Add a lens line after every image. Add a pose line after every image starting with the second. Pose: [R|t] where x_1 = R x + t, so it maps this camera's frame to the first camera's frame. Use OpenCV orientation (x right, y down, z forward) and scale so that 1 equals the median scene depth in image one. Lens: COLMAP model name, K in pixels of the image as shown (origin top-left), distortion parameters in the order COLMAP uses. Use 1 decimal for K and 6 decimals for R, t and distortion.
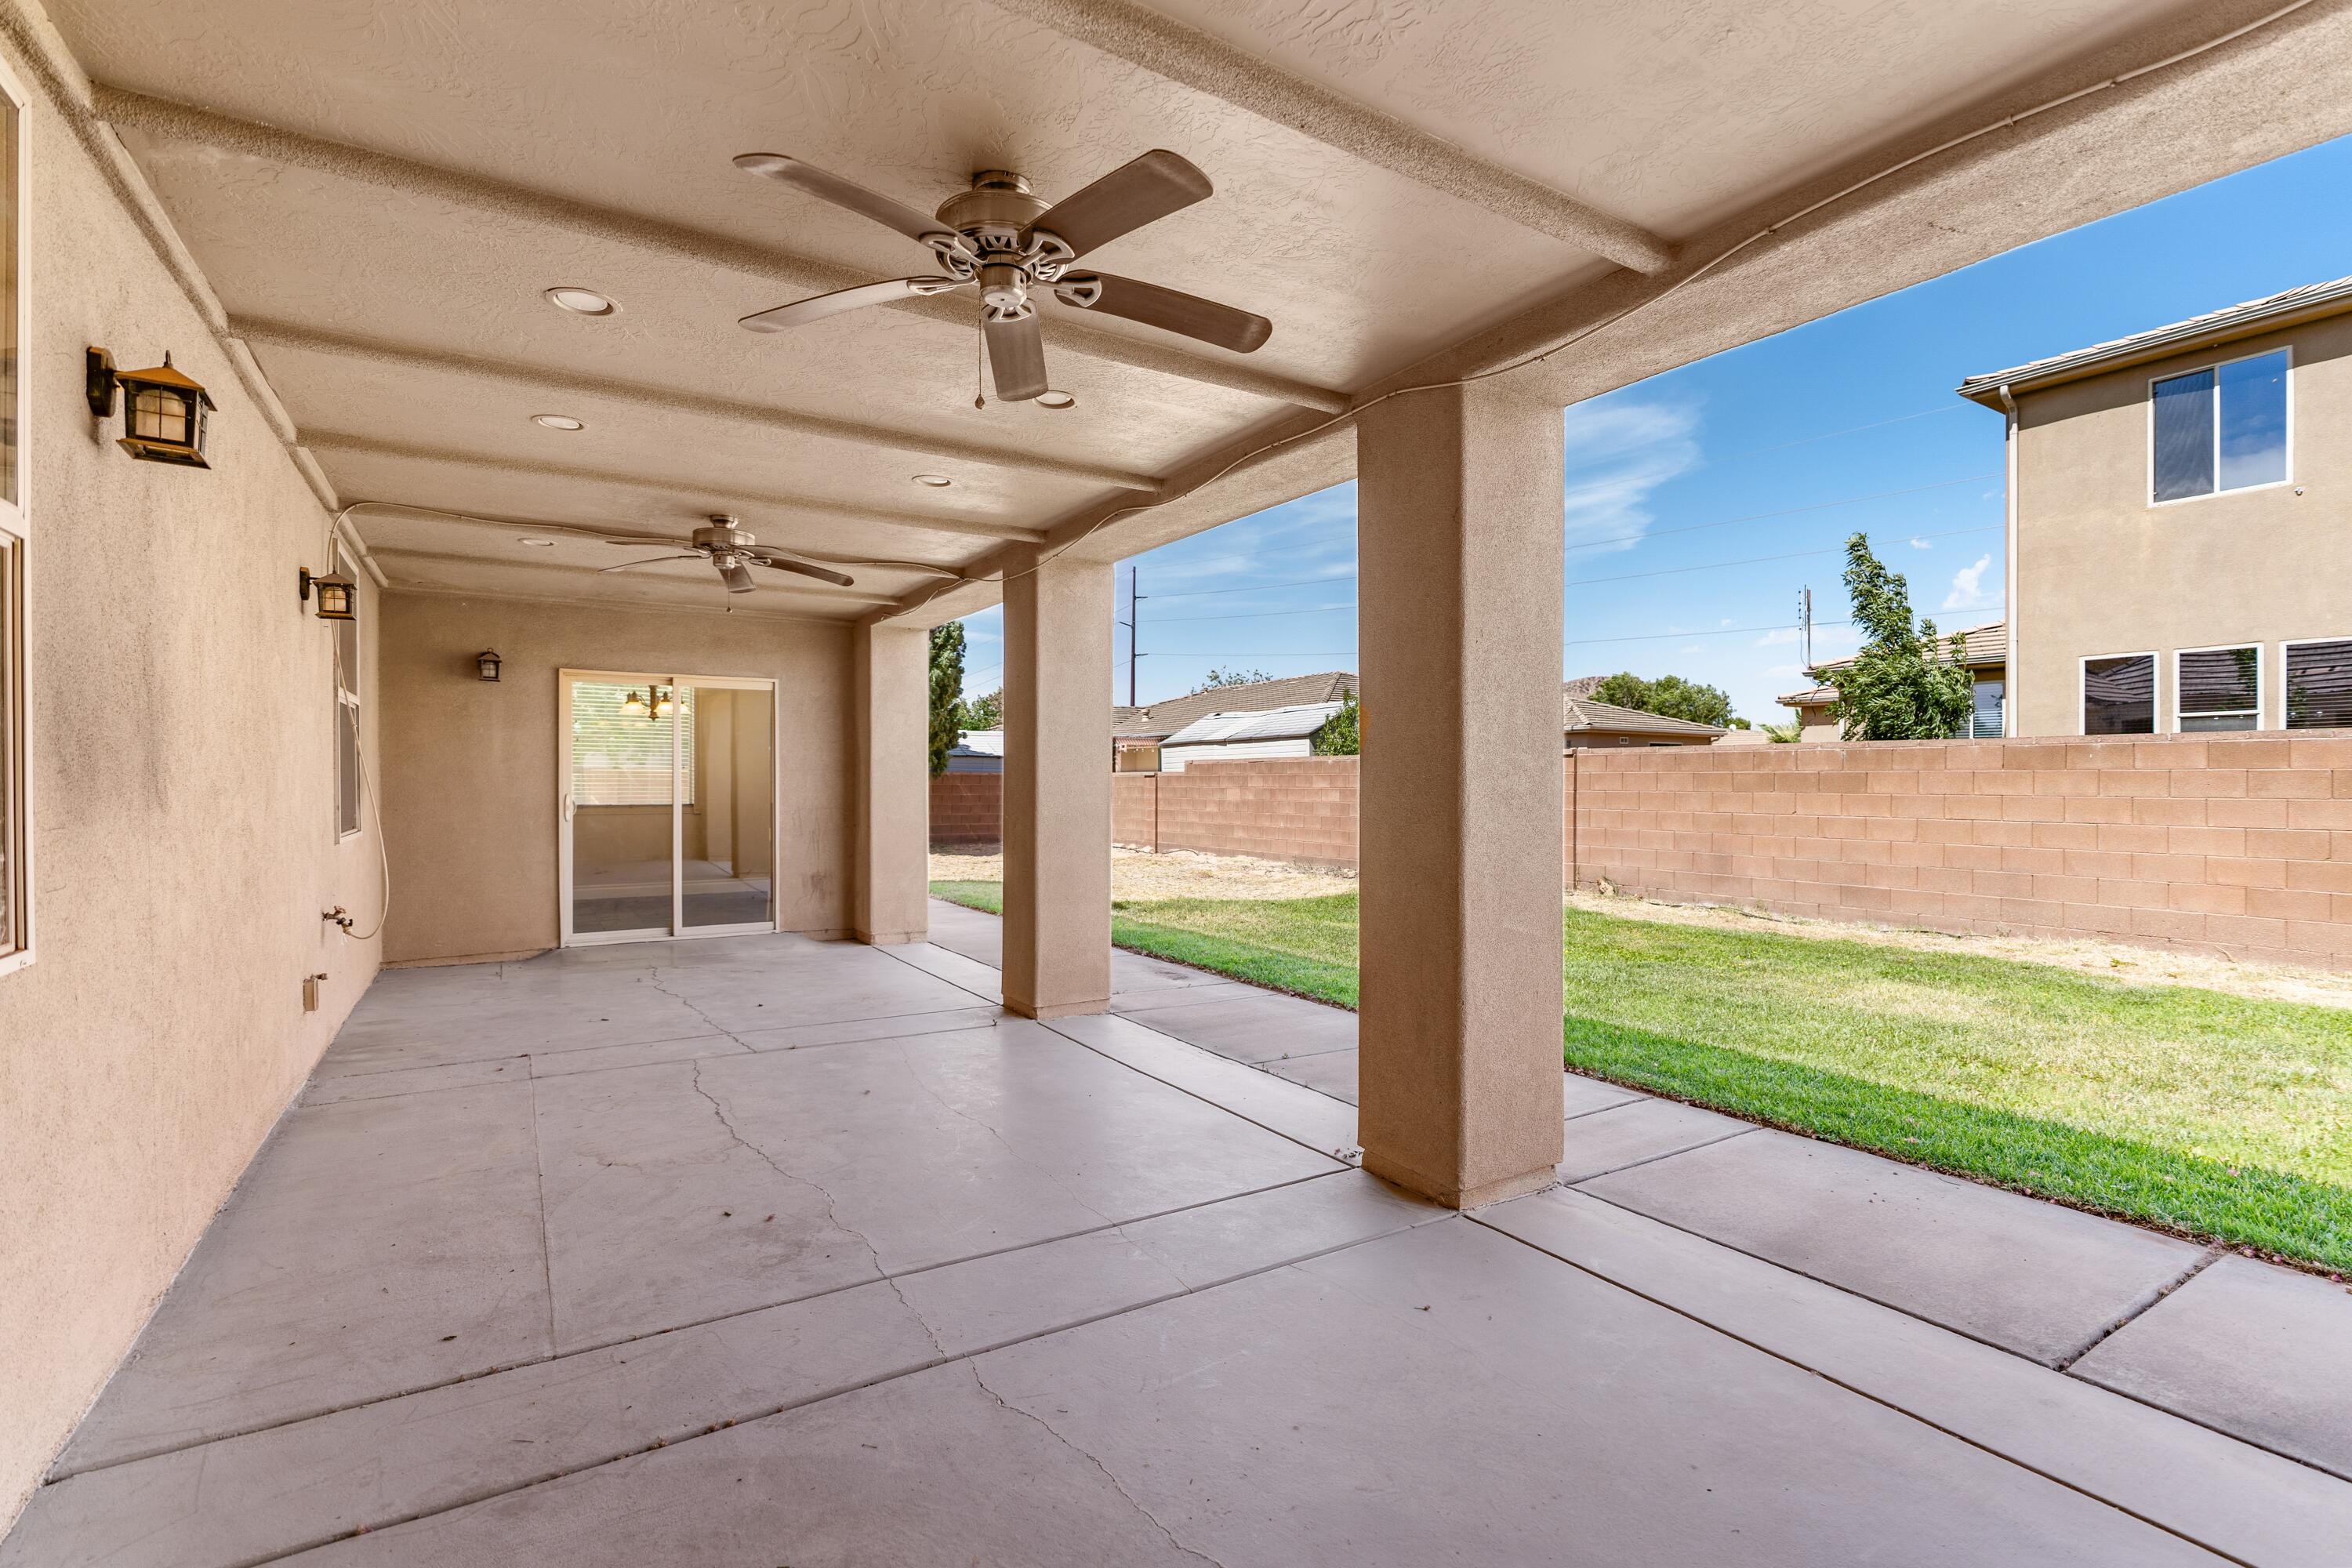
lens RADIAL K [[1068.2, 0, 1179.0], [0, 1068.2, 758.5], [0, 0, 1]] dist [-0.003757, -0.000022]
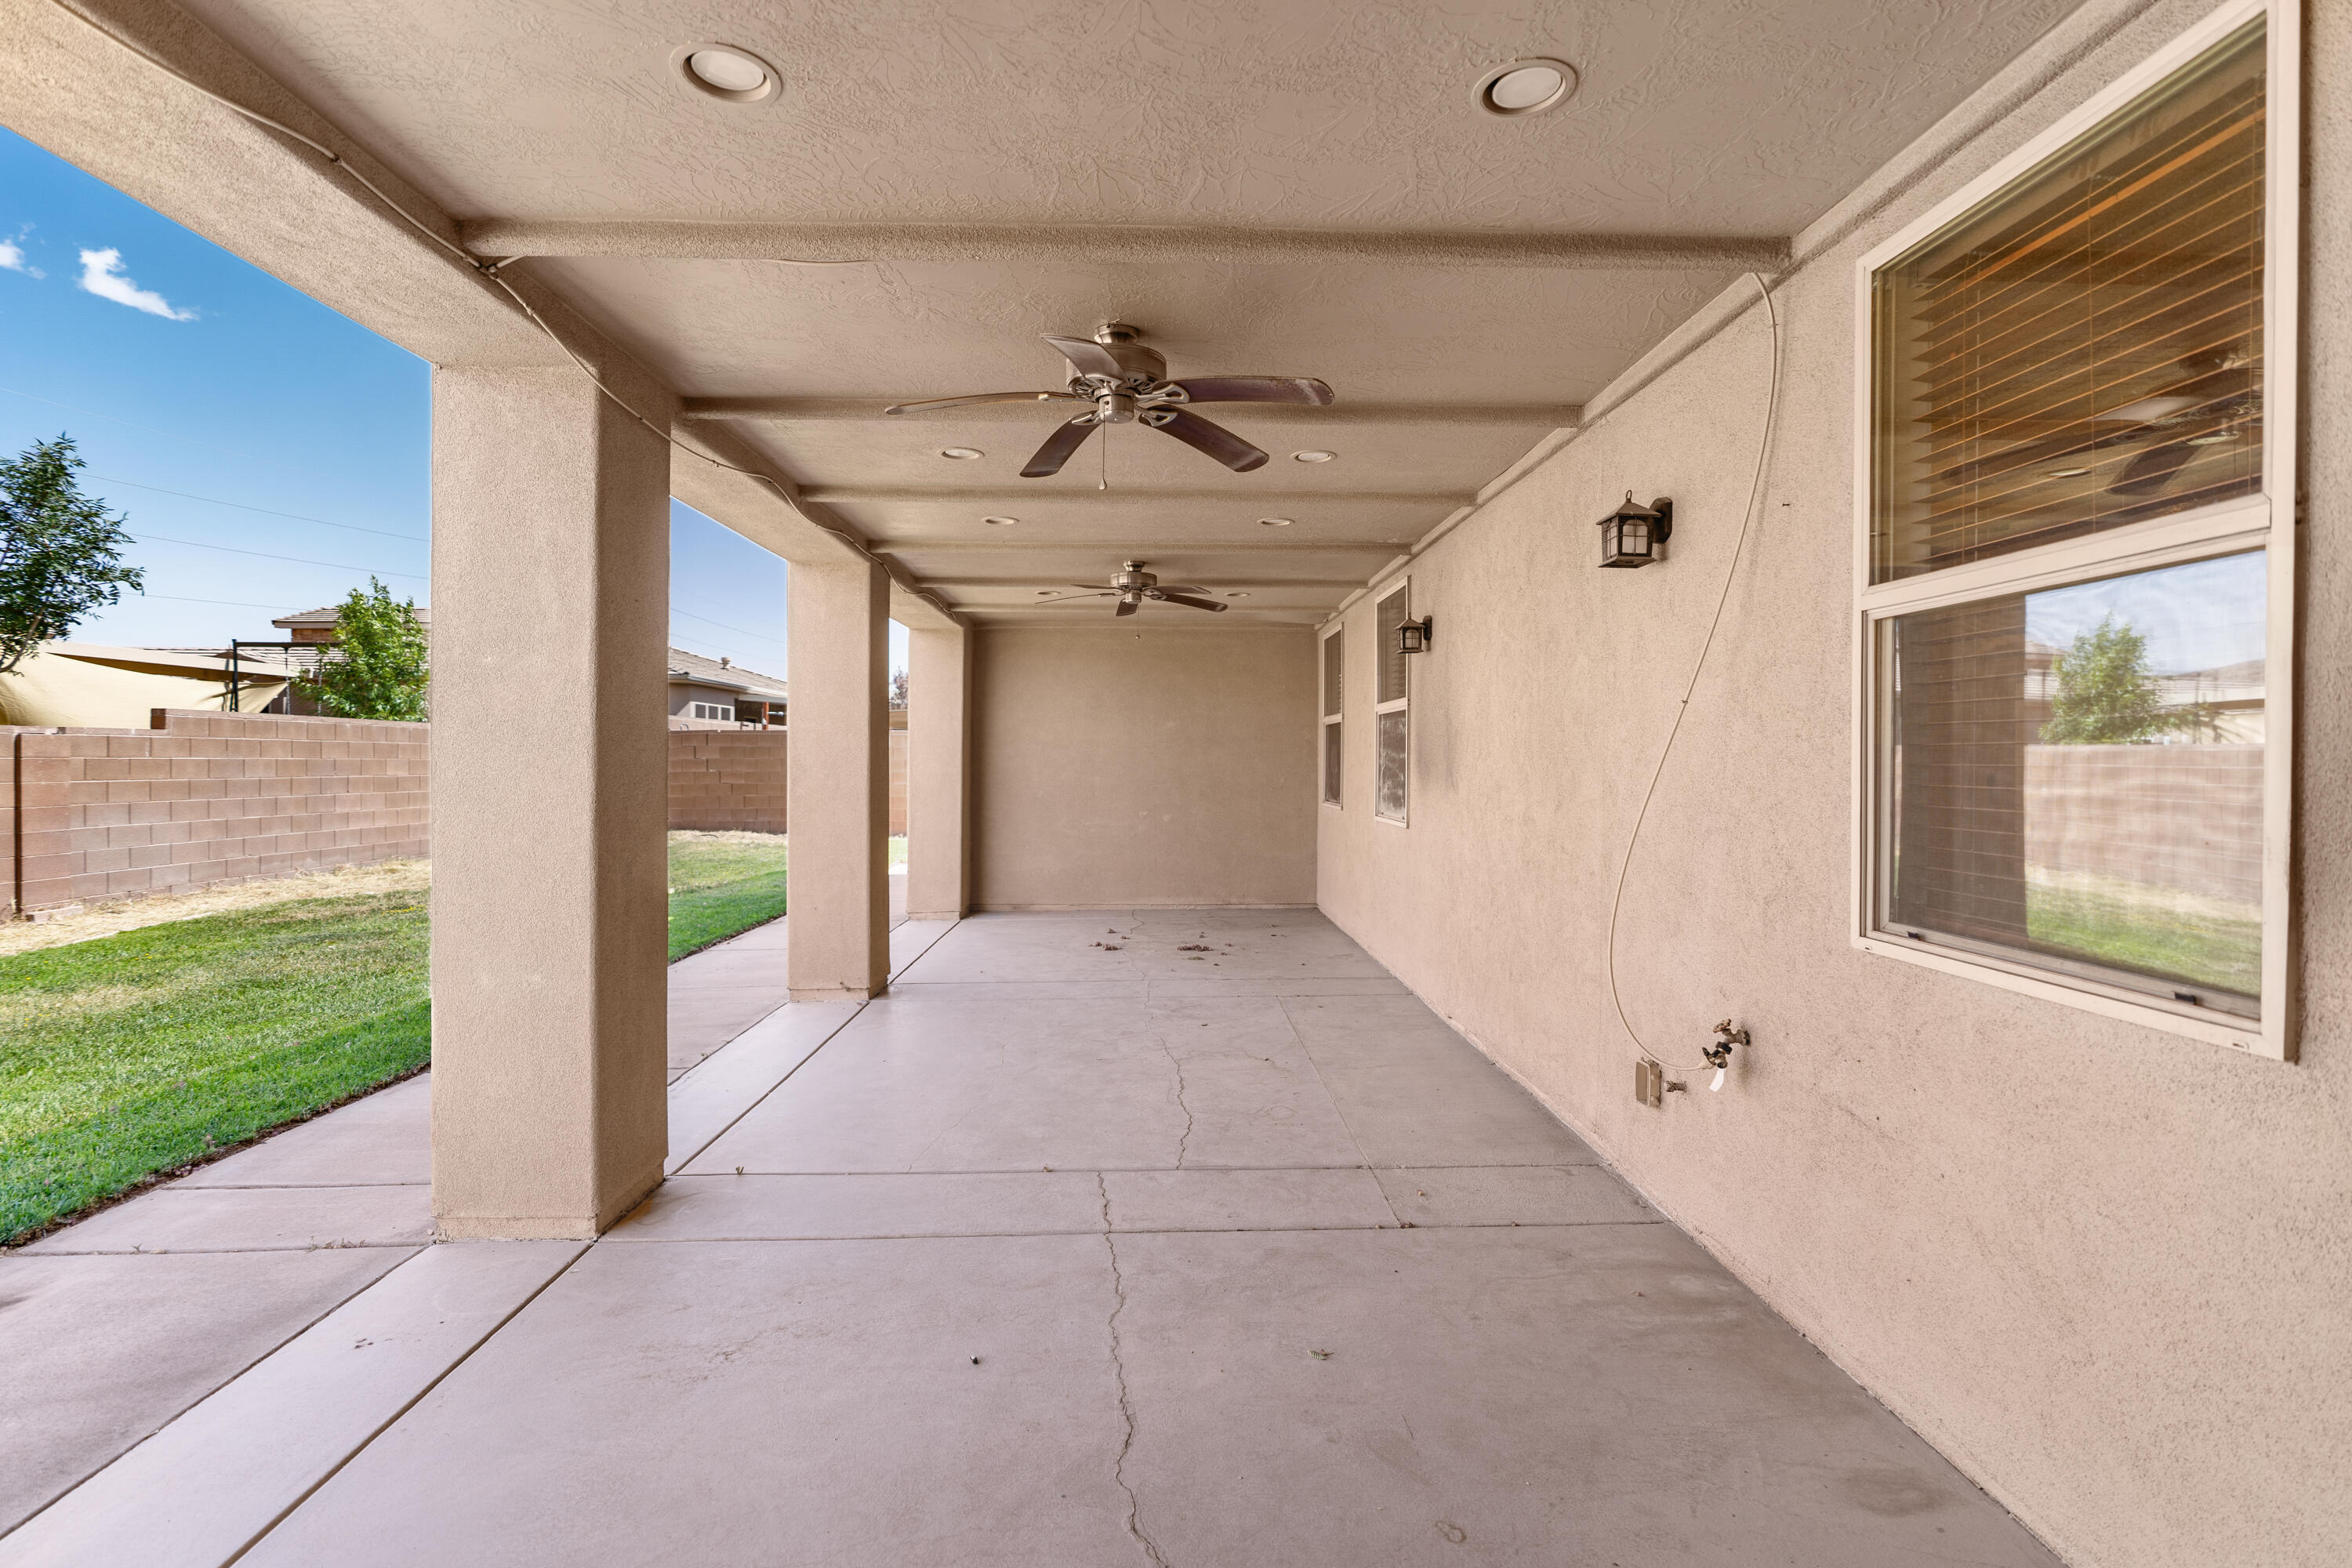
lens RADIAL K [[1062.5, 0, 1175.1], [0, 1062.5, 771.8], [0, 0, 1]] dist [-0.019160, 0.007846]
pose [[-0.862727, -0.010823, 0.505554, -0.928335], [-0.011299, 0.999934, 0.002124, 0.009922], [-0.505544, -0.003880, -0.862792, 1.854469]]
